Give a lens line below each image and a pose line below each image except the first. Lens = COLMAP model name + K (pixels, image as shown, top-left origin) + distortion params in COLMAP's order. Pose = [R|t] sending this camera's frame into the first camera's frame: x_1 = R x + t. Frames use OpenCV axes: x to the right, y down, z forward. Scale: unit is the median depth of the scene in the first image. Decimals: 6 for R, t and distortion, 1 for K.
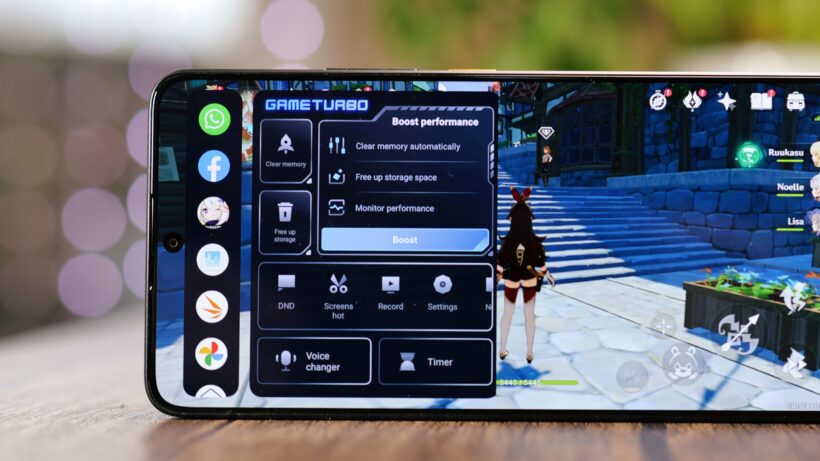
lens RADIAL K [[1339.0, 0, 410.0], [0, 1339.0, 230.5], [0, 0, 1]] dist [-0.023858, 0.047339]
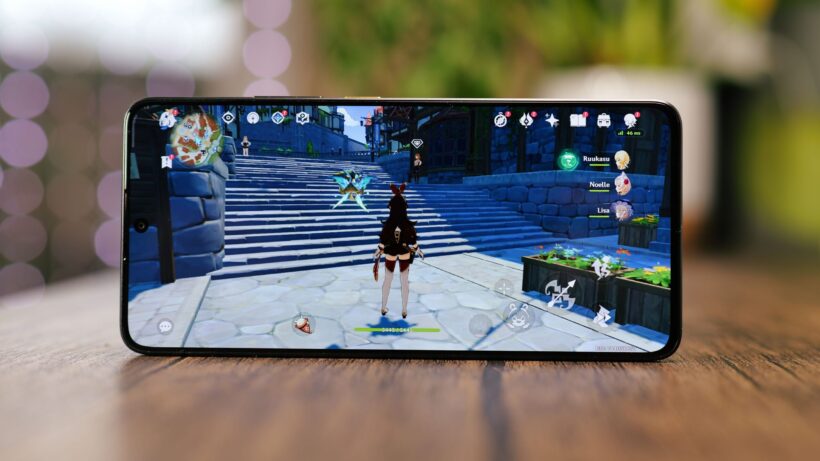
lens RADIAL K [[1339.0, 0, 410.0], [0, 1339.0, 230.5], [0, 0, 1]] dist [-0.023858, 0.047339]
pose [[0.995946, 0.002670, 0.089911, -0.024130], [-0.004009, 0.999884, 0.014714, -0.005790], [-0.089861, -0.015015, 0.995841, -0.317598]]
